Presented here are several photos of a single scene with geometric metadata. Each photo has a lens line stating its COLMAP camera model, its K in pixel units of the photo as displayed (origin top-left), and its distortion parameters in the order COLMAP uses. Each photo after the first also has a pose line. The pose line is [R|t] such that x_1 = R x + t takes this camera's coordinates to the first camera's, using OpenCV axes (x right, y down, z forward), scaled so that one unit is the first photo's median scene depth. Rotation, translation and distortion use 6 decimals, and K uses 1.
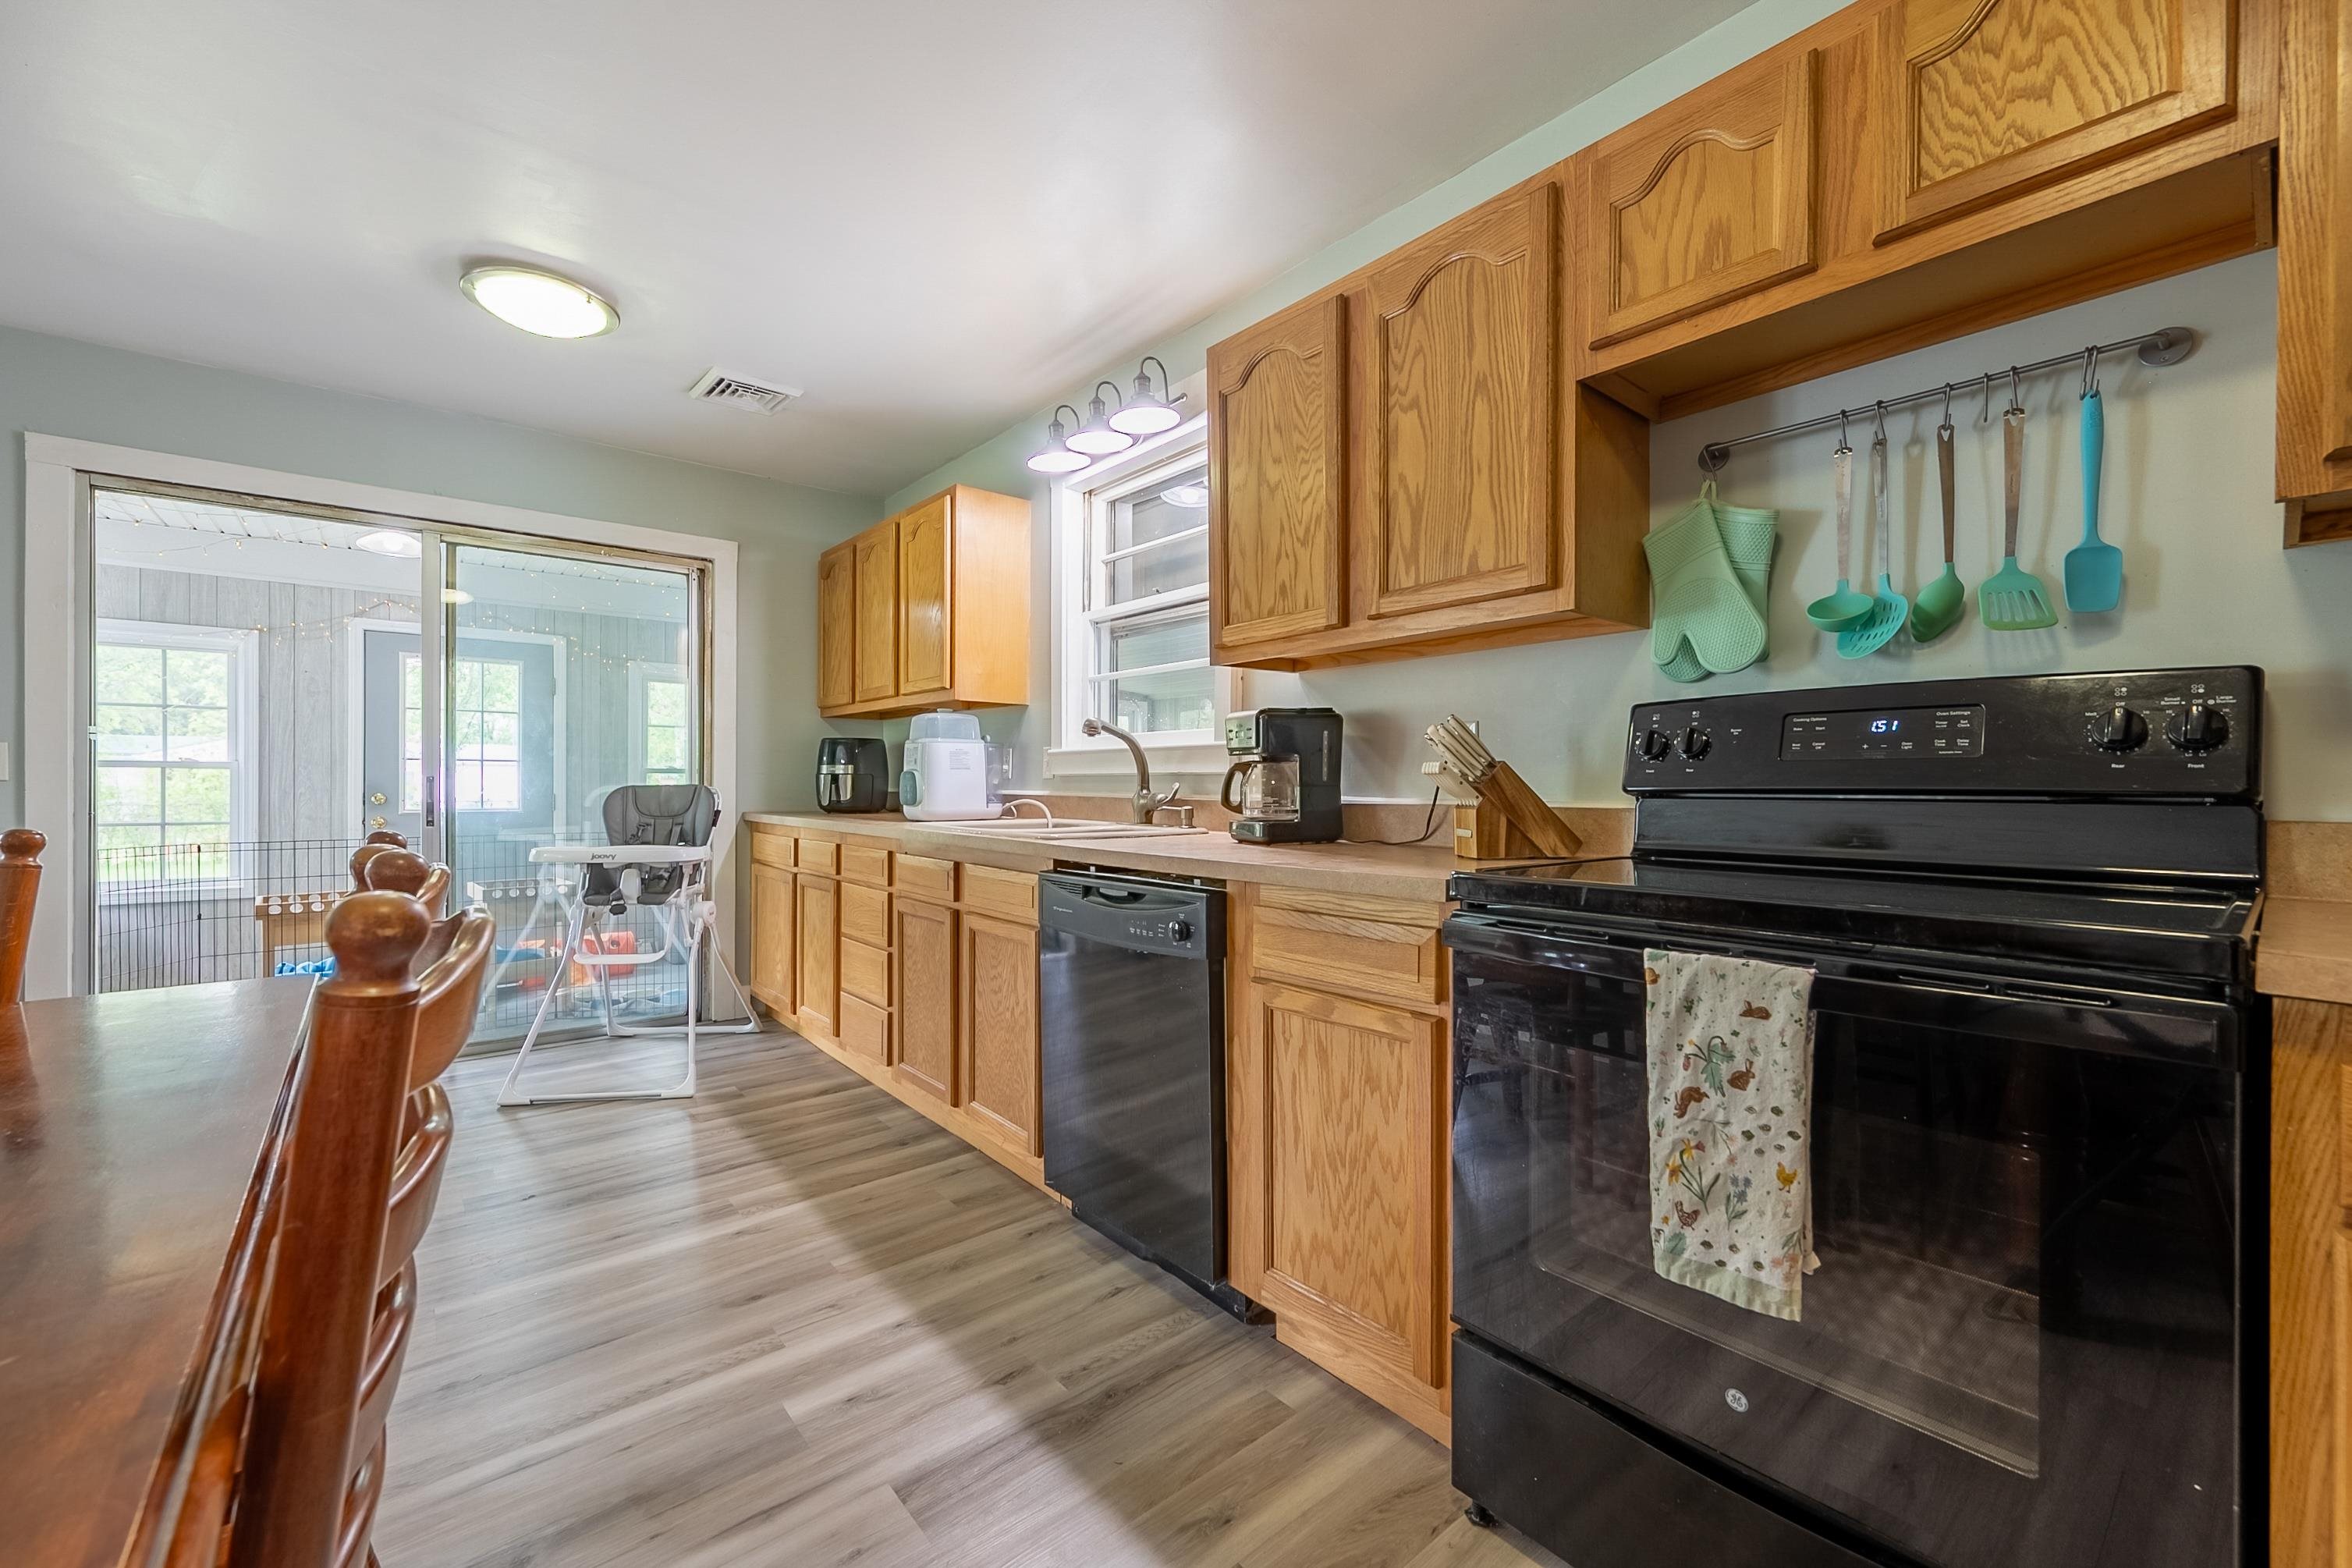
lens RADIAL K [[931.5, 0, 1176.5], [0, 931.5, 785.7], [0, 0, 1]] dist [-0.000046, -0.000078]
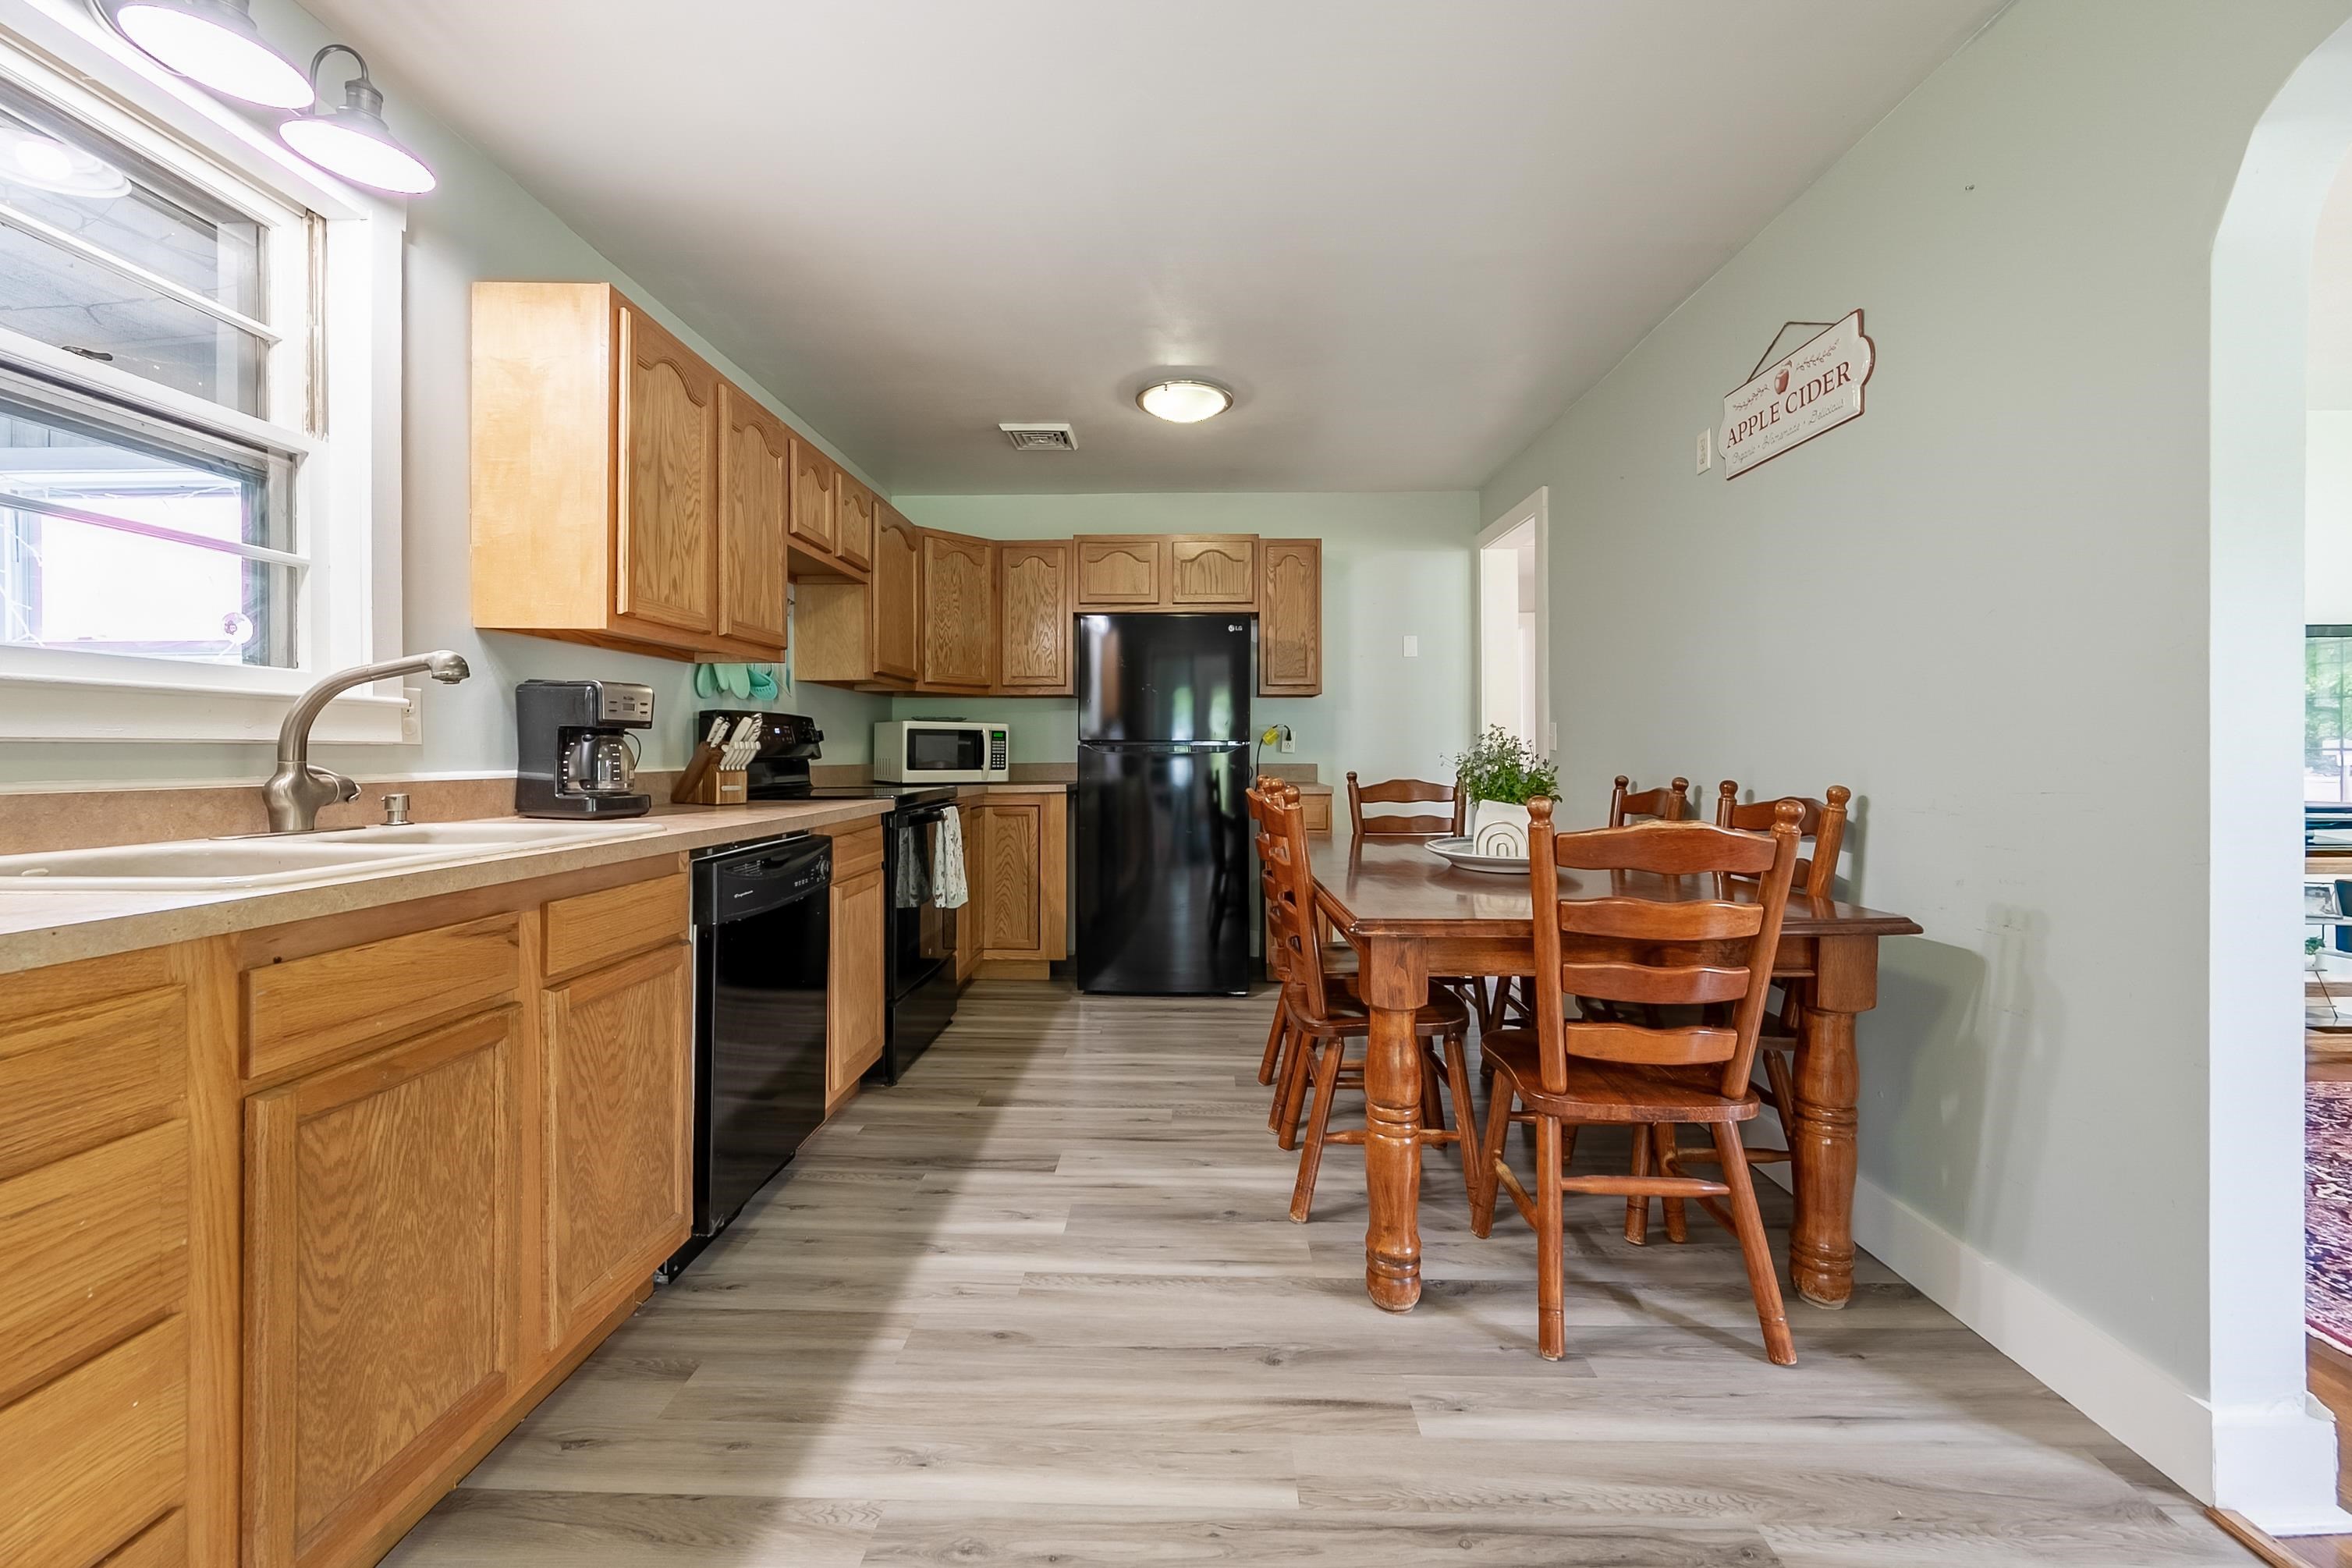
lens RADIAL K [[948.5, 0, 1176.3], [0, 948.5, 757.7], [0, 0, 1]] dist [0.000919, 0.000795]
pose [[-0.749197, -0.004376, 0.662333, -0.896952], [0.001960, 0.999959, 0.008824, -0.008919], [-0.662345, 0.007909, -0.749158, 1.191602]]
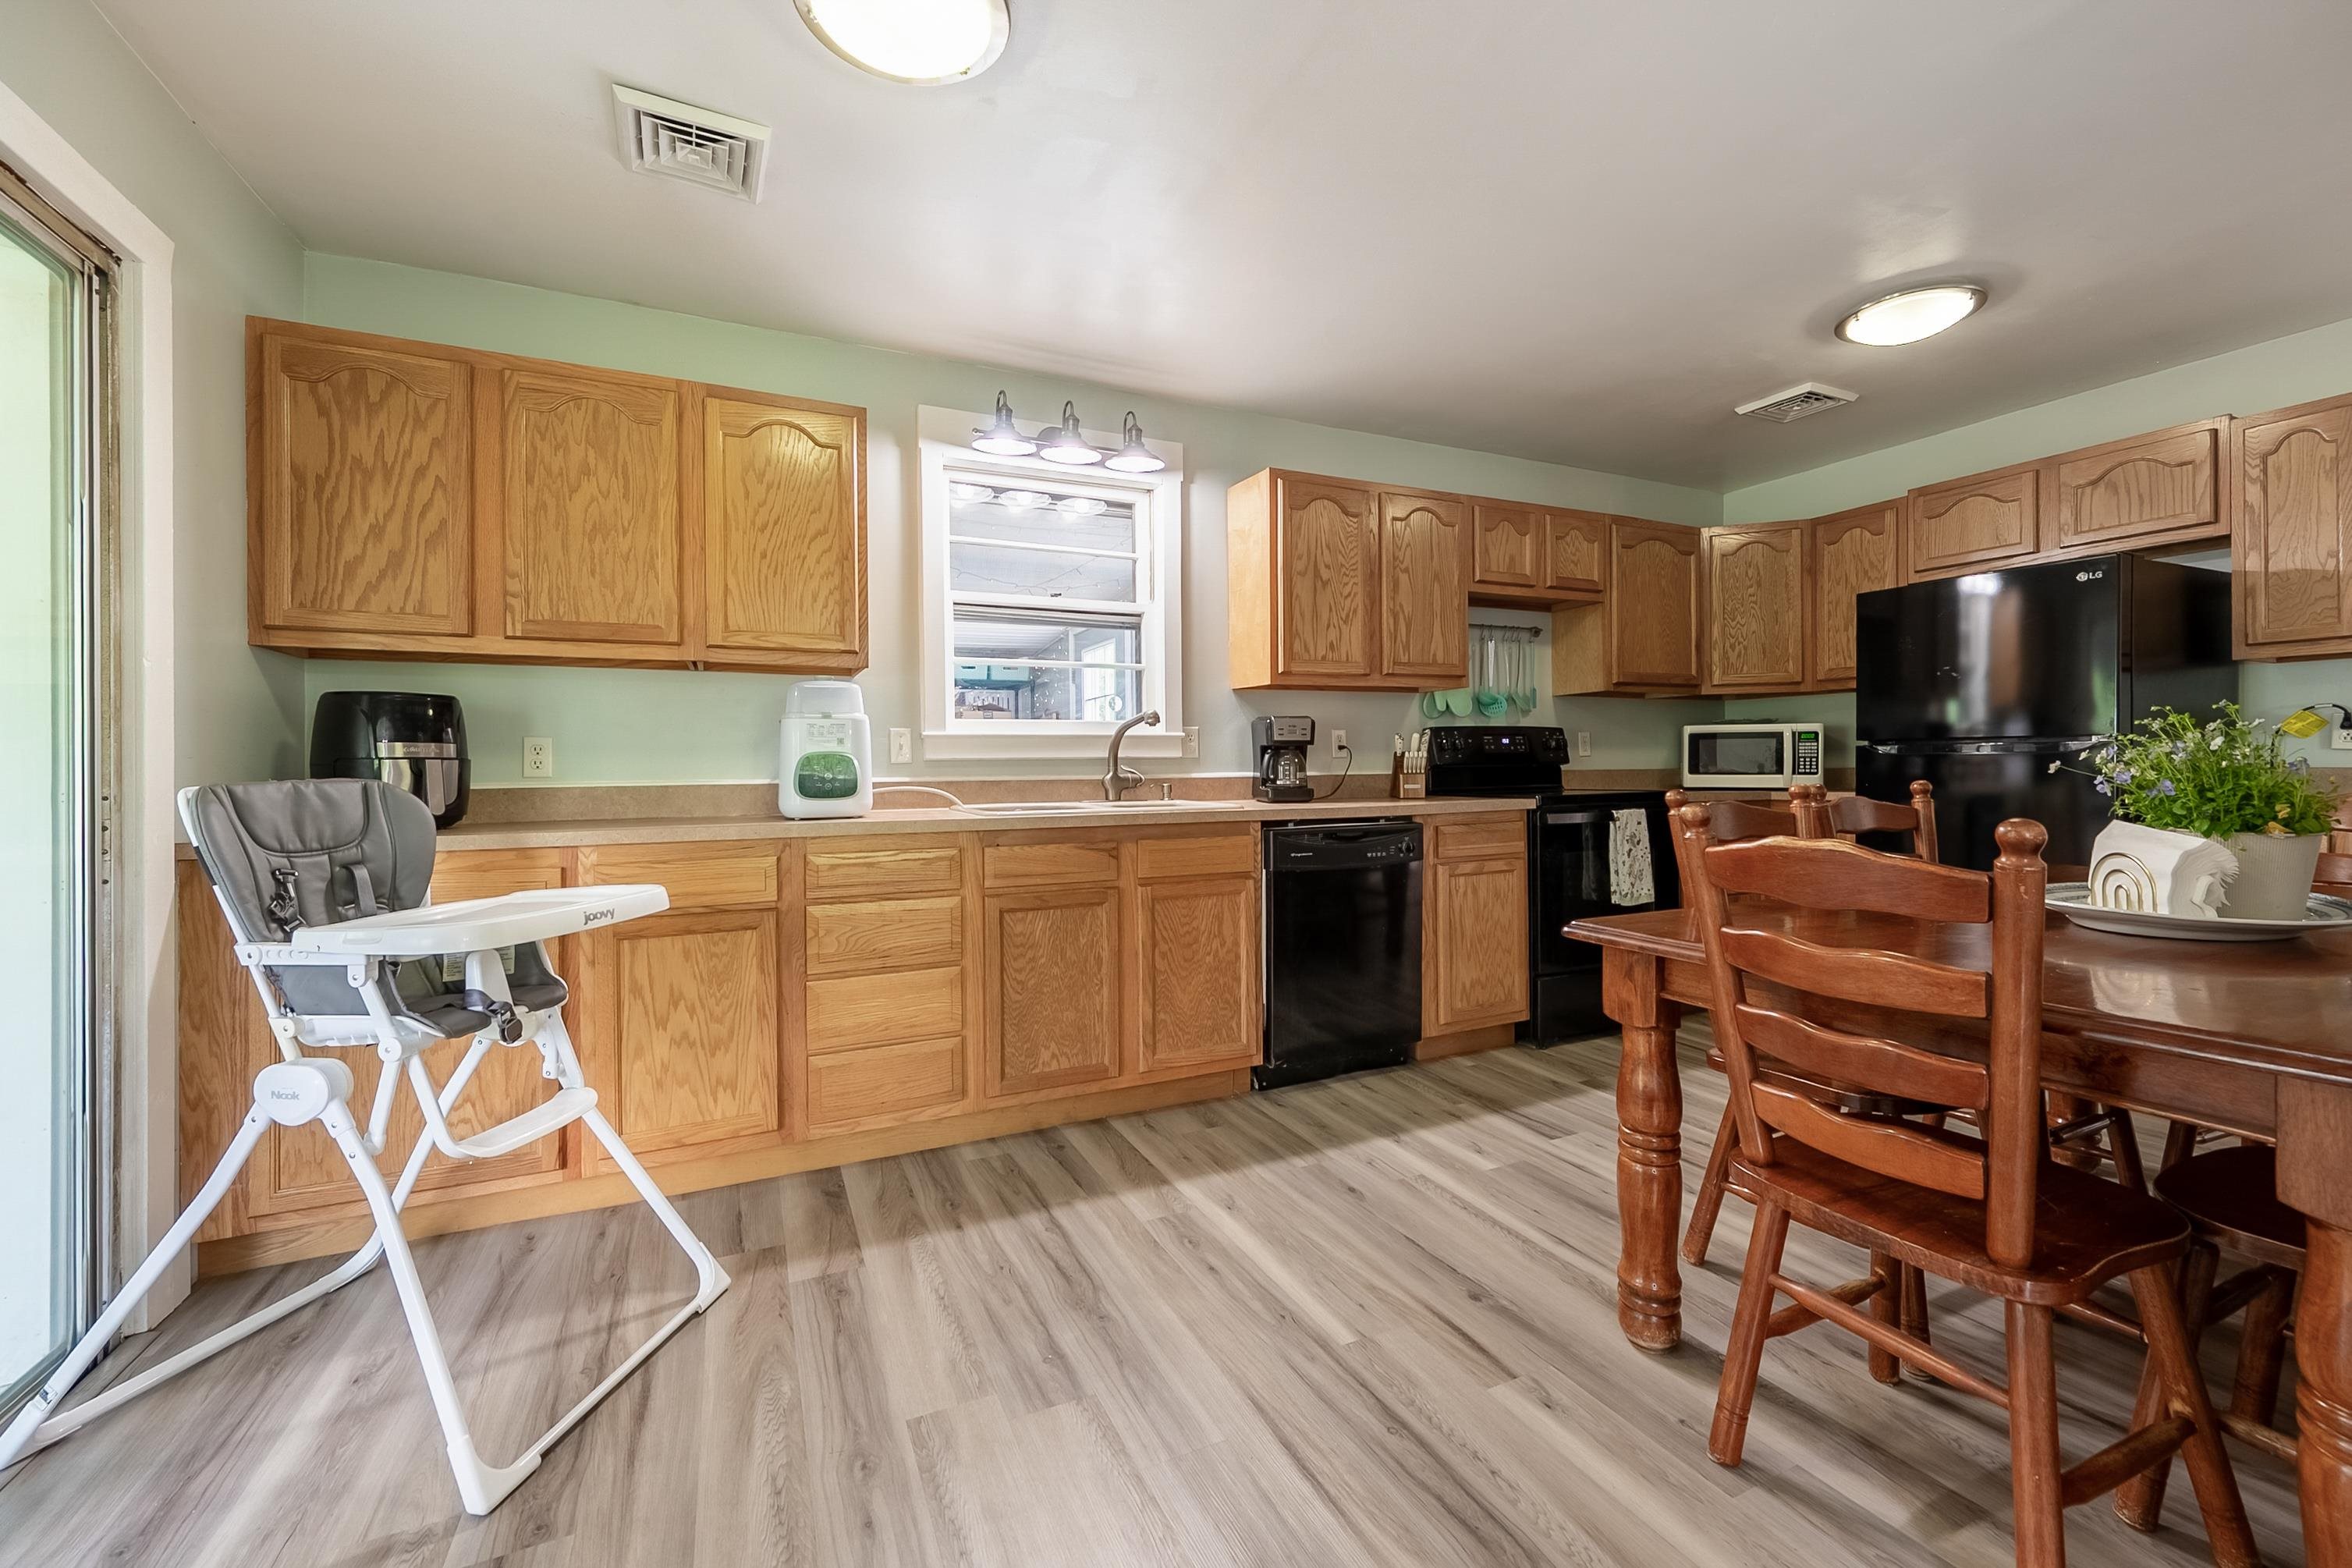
lens RADIAL K [[942.6, 0, 1185.3], [0, 942.6, 770.6], [0, 0, 1]] dist [0.000941, 0.000186]
pose [[0.253345, -0.009008, 0.967334, -1.282227], [0.015107, 0.999872, 0.005355, -0.002670], [-0.967258, 0.013257, 0.253448, 0.678852]]
